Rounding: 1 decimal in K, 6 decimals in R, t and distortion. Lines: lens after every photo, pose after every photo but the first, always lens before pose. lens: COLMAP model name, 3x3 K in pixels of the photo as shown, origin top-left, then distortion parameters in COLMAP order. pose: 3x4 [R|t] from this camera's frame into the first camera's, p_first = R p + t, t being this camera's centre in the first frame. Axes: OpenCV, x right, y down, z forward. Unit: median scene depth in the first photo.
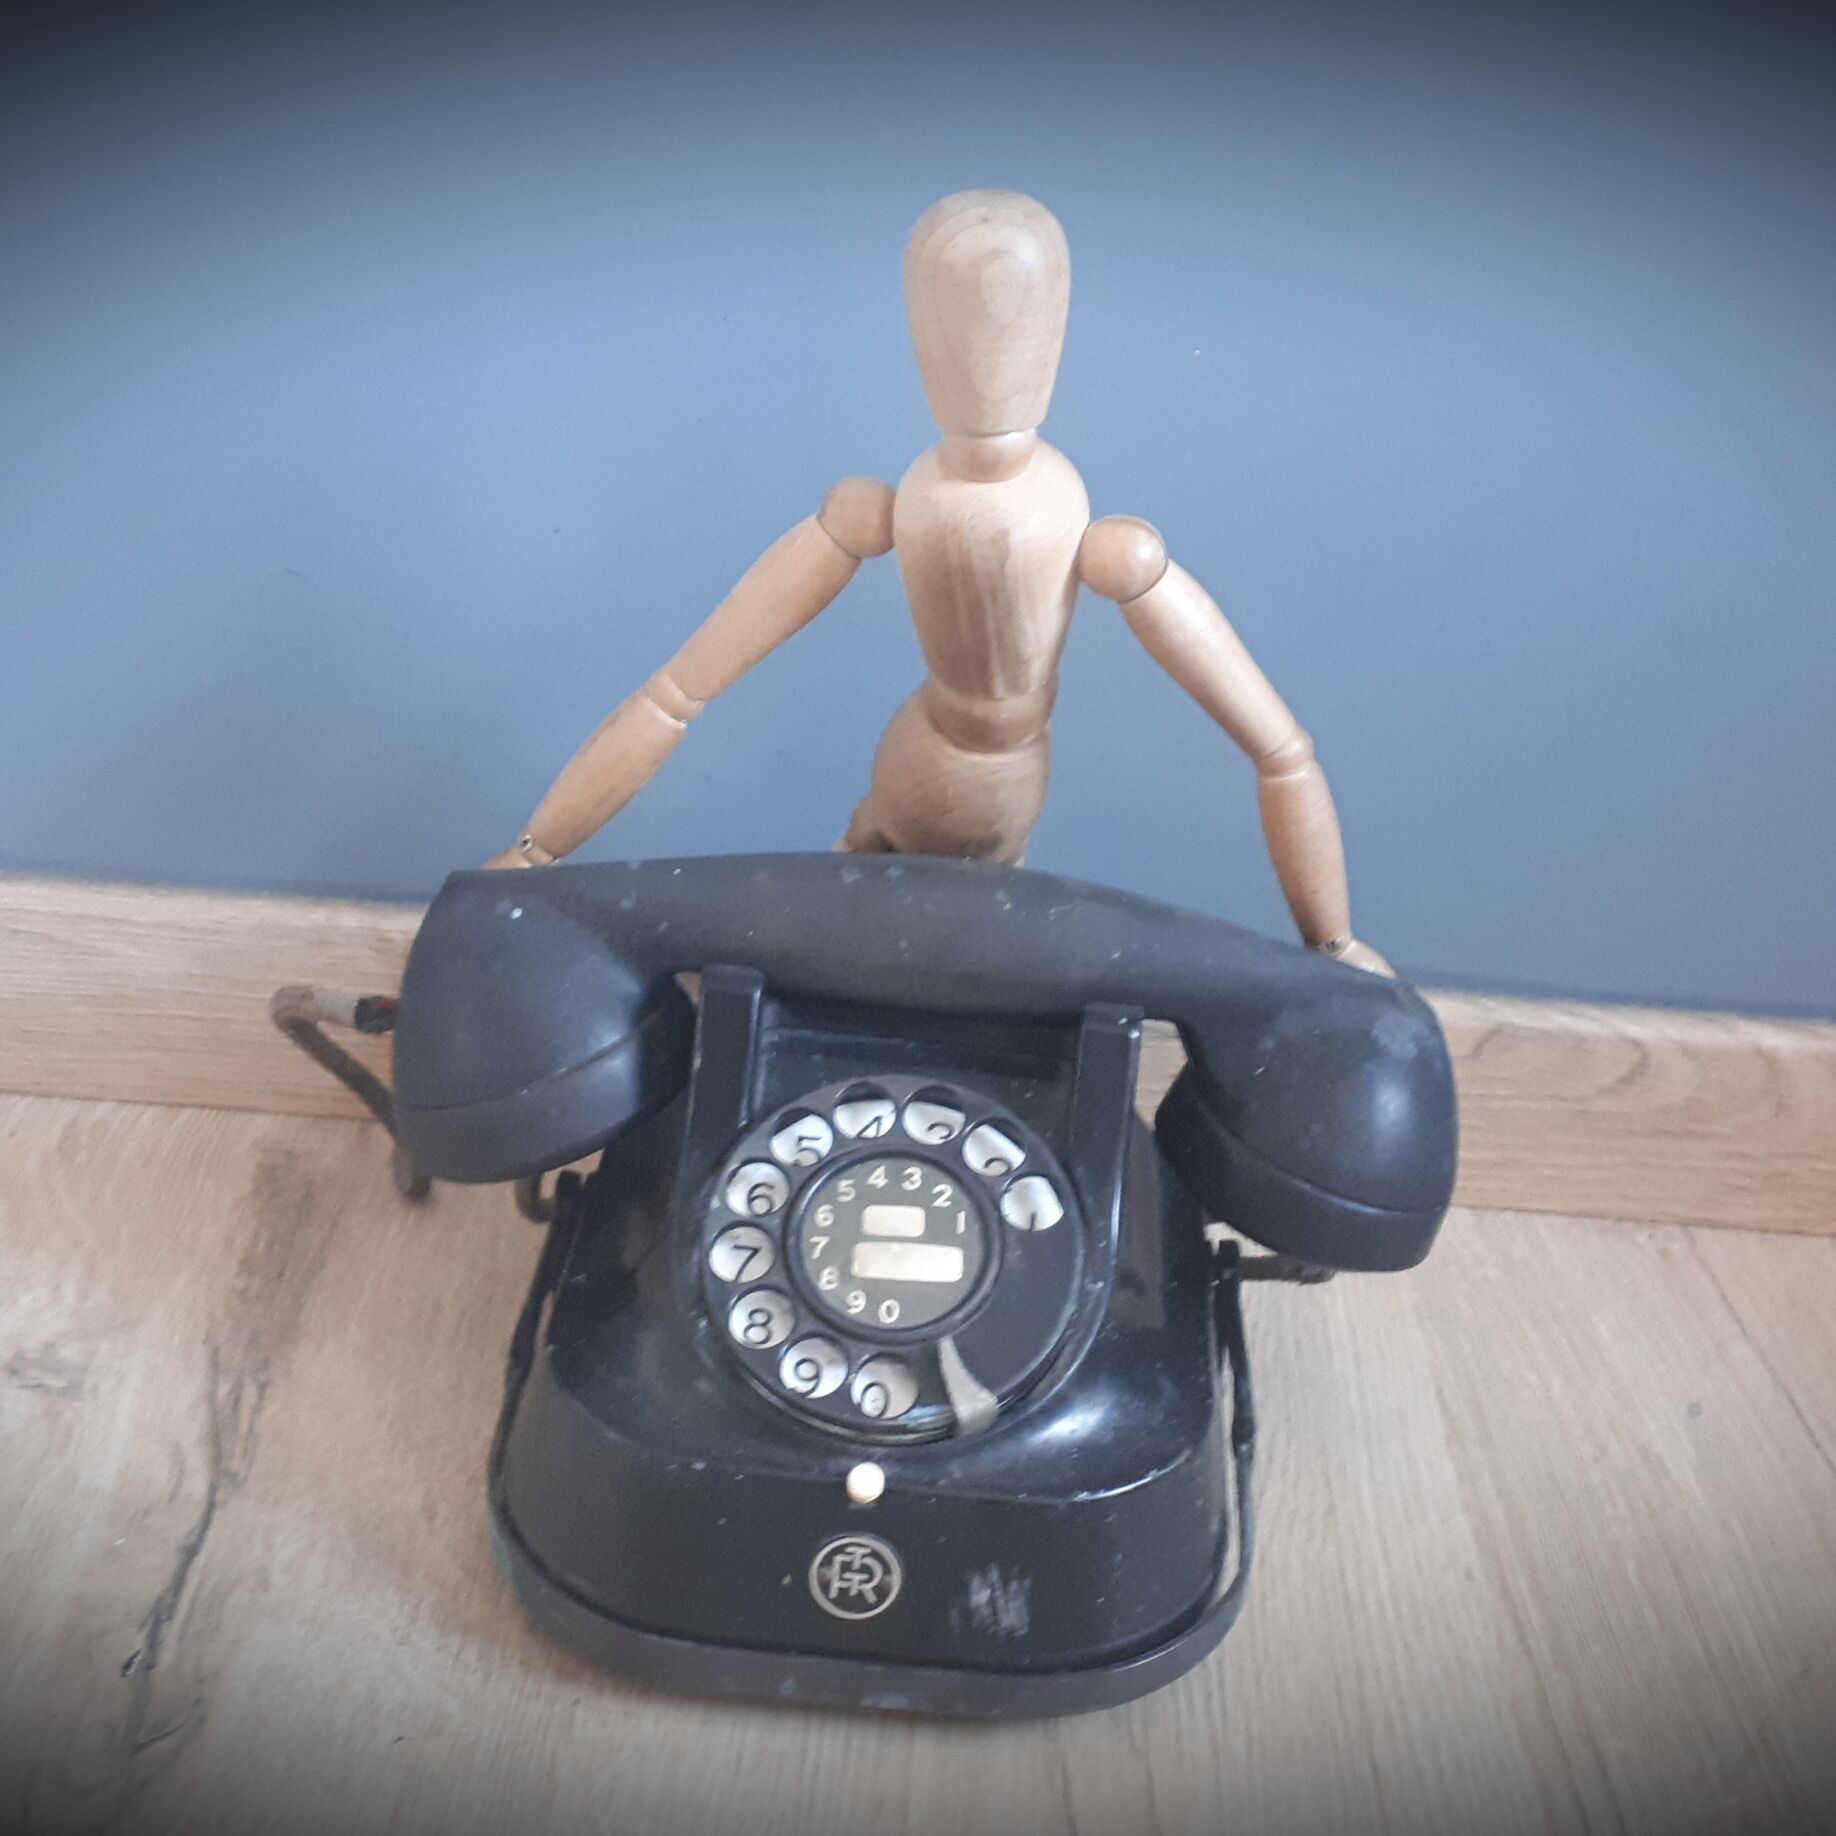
lens RADIAL K [[2546.1, 0, 946.3], [0, 2546.1, 922.0], [0, 0, 1]] dist [0.294685, -0.957862]
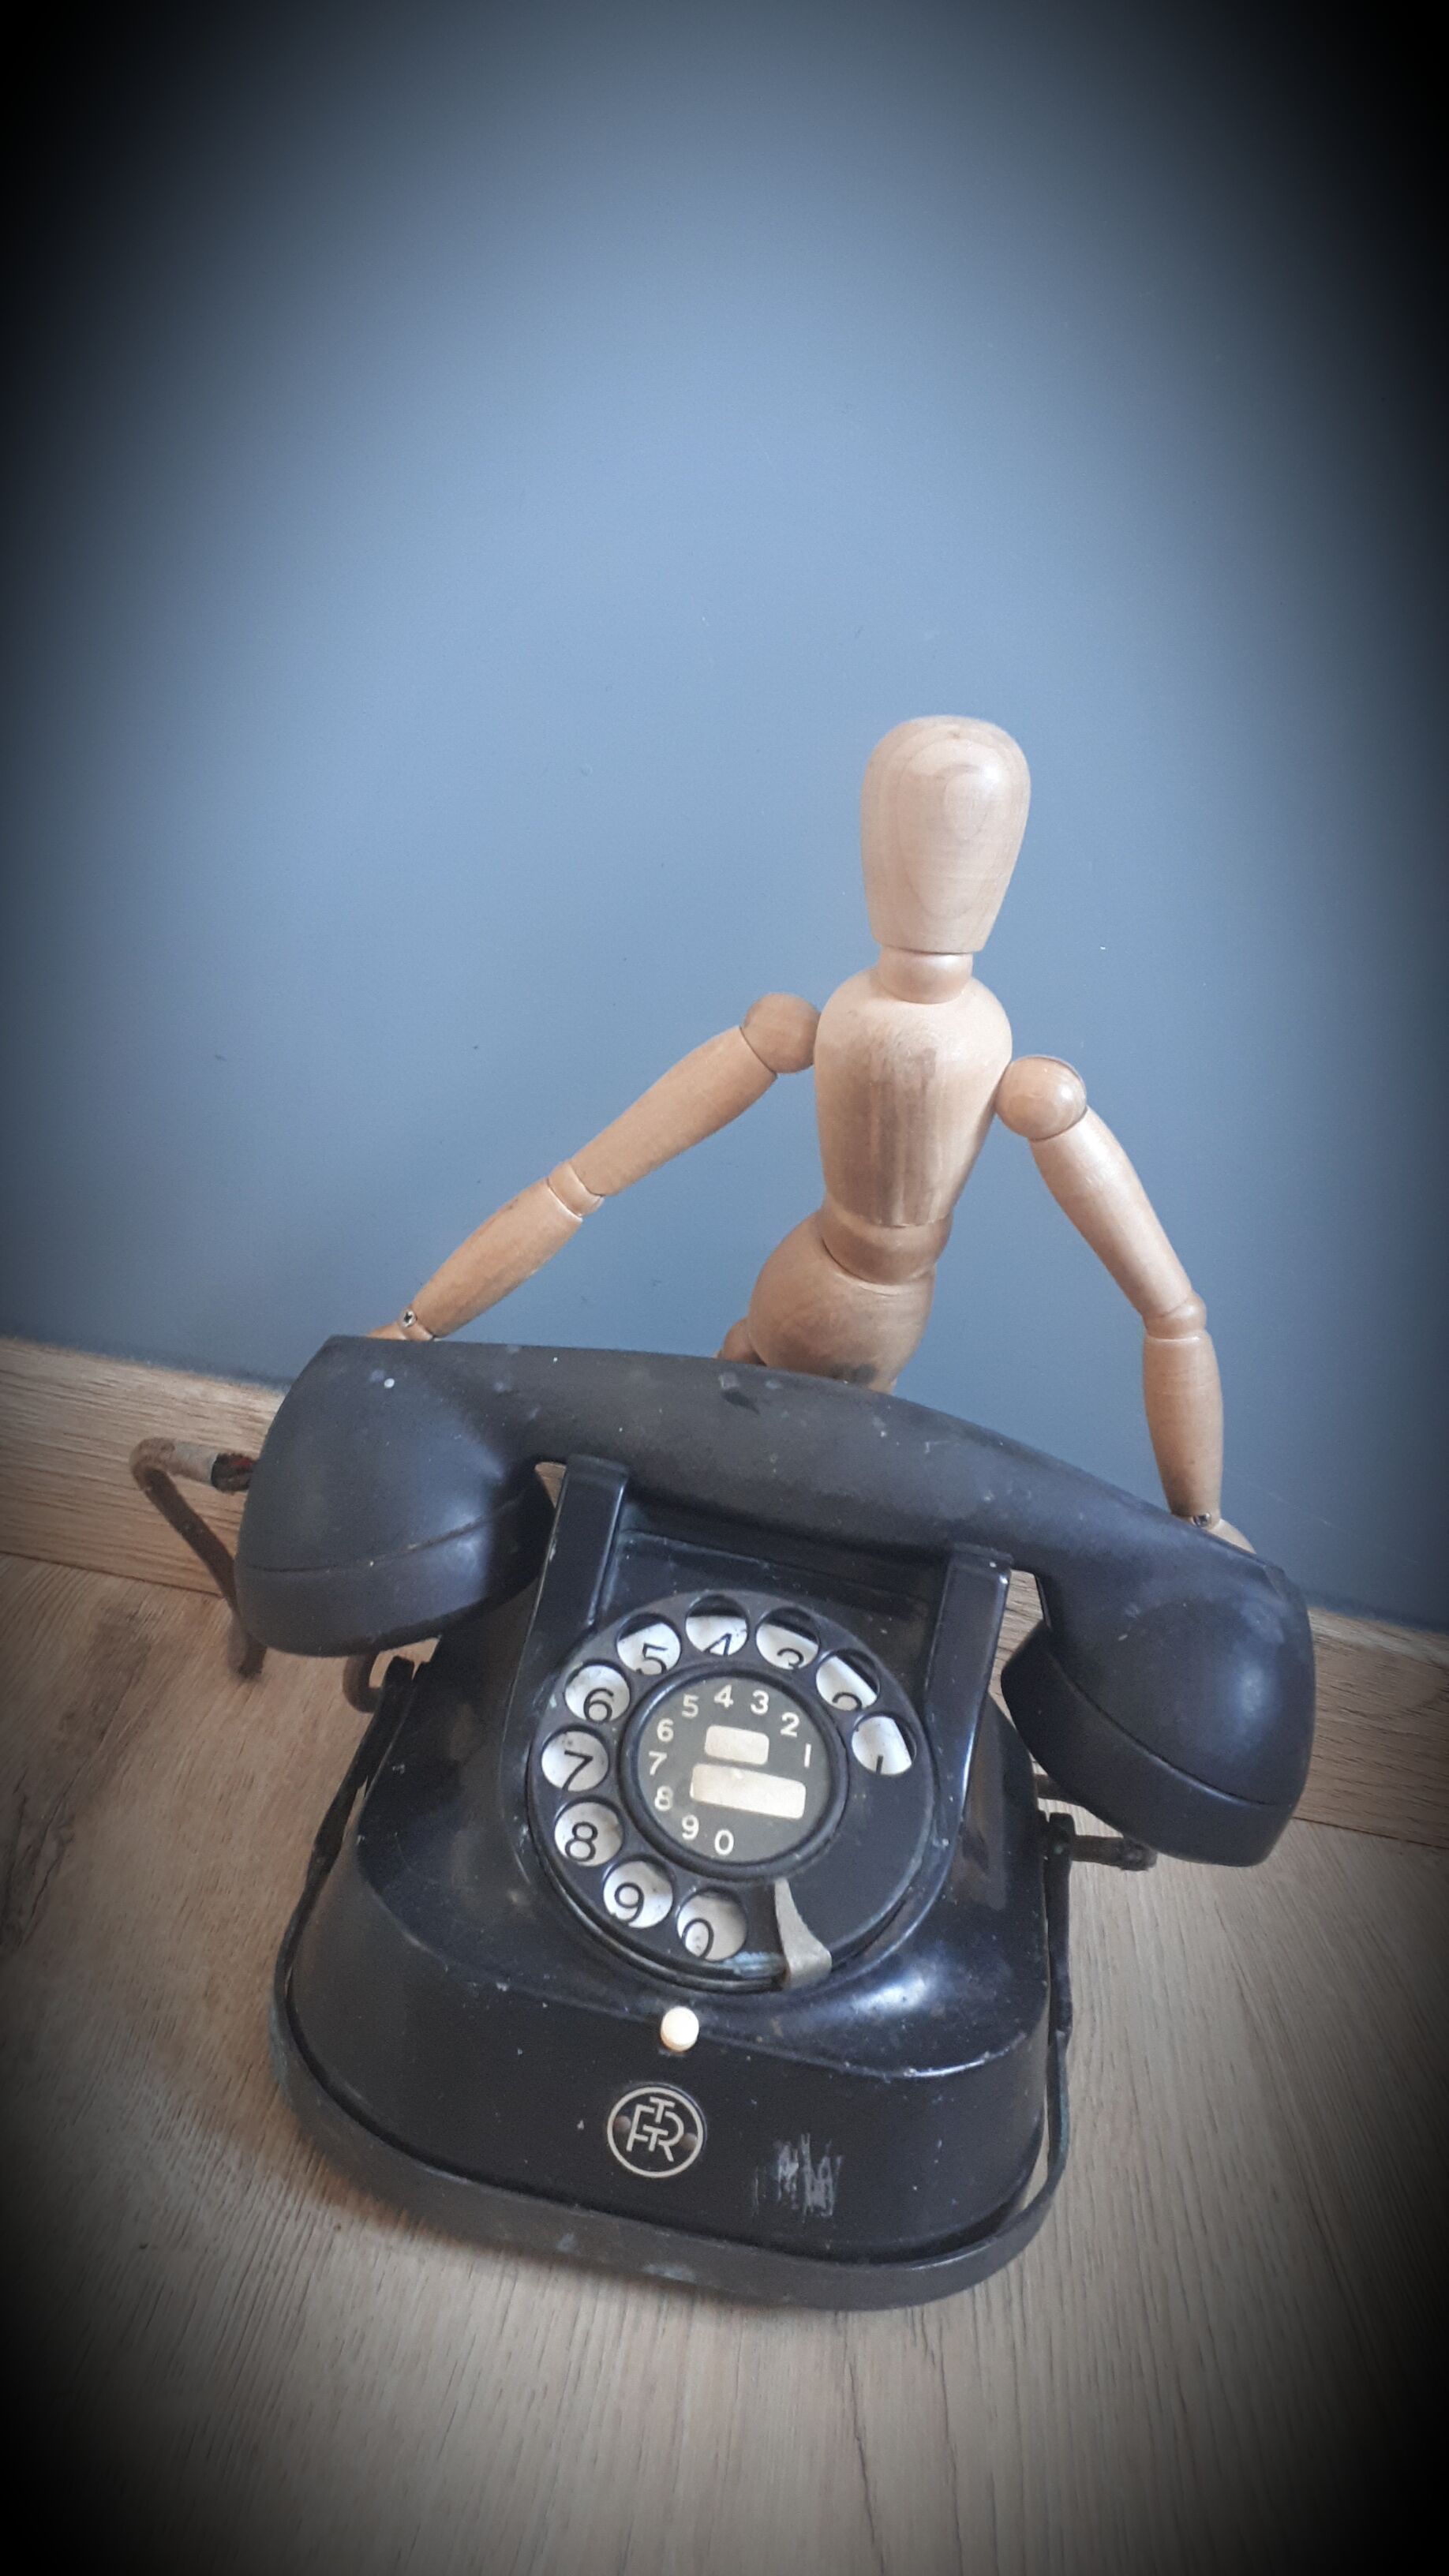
lens RADIAL K [[2028.3, 0, 715.0], [0, 2028.3, 1270.8], [0, 0, 1]] dist [0.173592, -0.421255]
pose [[0.992820, 0.119221, -0.009783, -0.041625], [-0.119496, 0.984698, -0.126850, 0.040507], [-0.005490, 0.127108, 0.991874, 0.222462]]
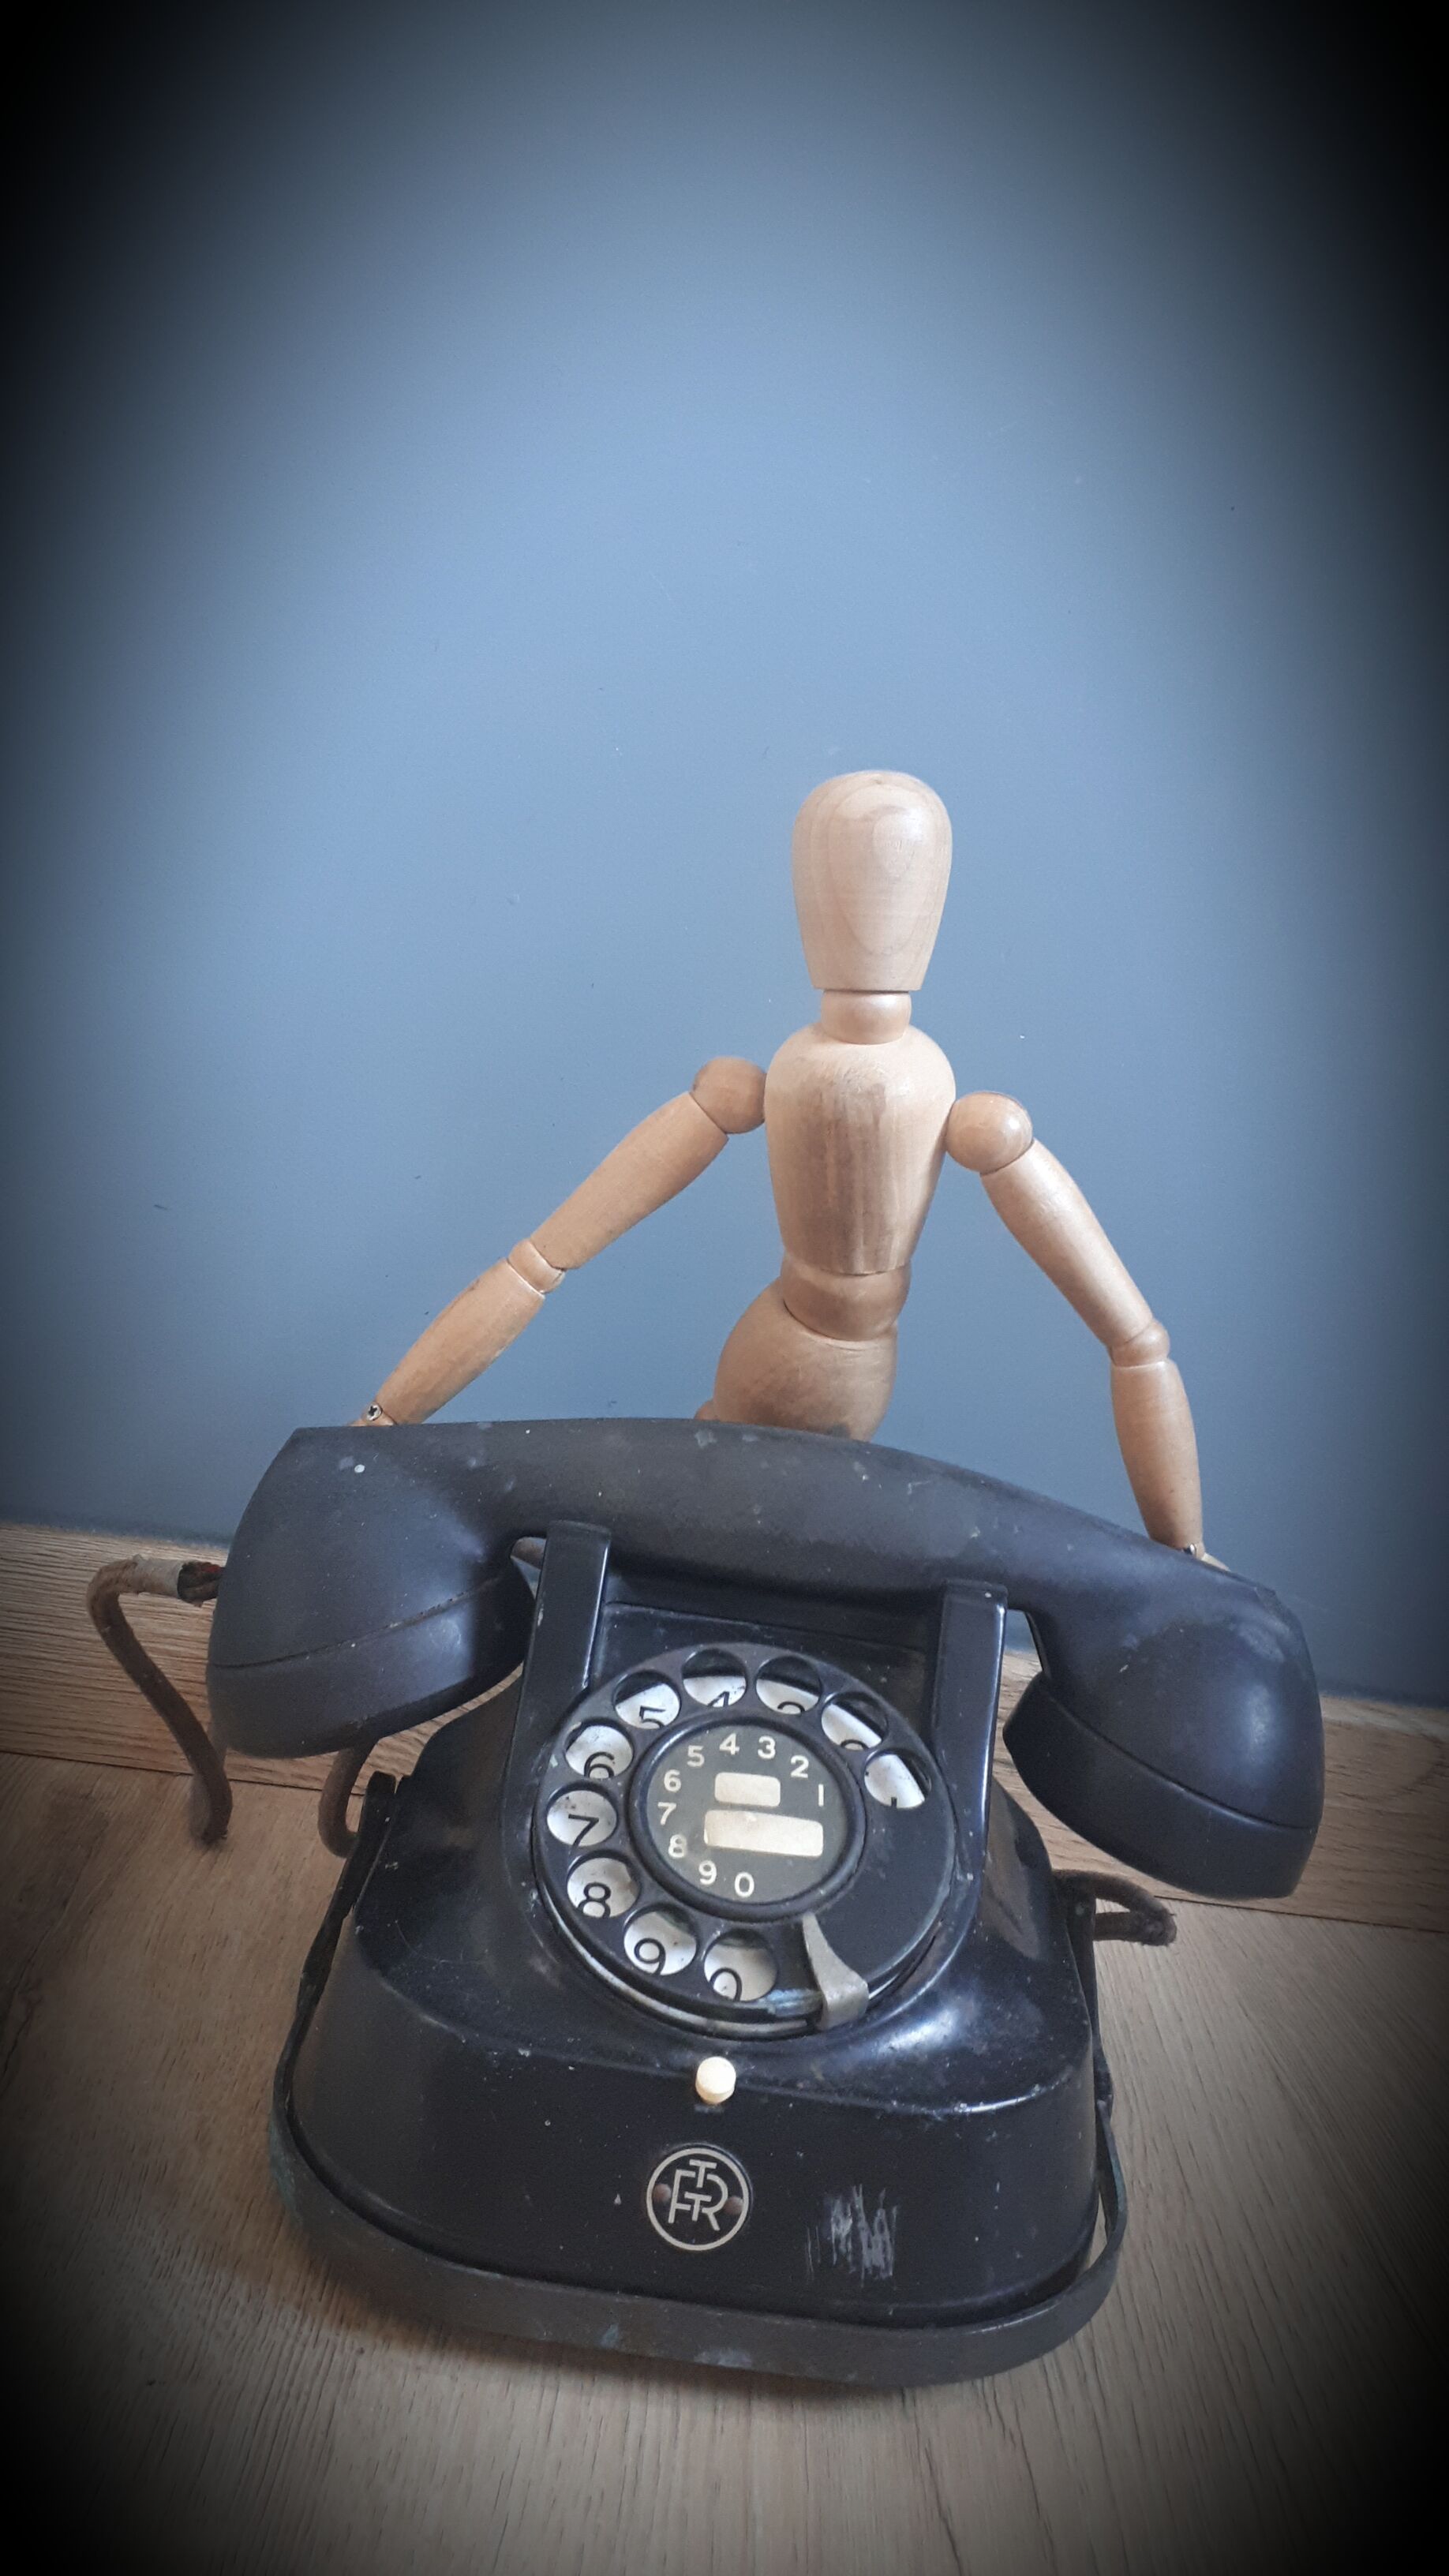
lens RADIAL K [[2046.0, 0, 719.6], [0, 2046.0, 1237.2], [0, 0, 1]] dist [0.086329, -0.203406]
pose [[0.998482, 0.047018, 0.028679, -0.060211], [-0.036340, 0.953742, -0.298421, 0.146641], [-0.041384, 0.296926, 0.954003, 0.235949]]
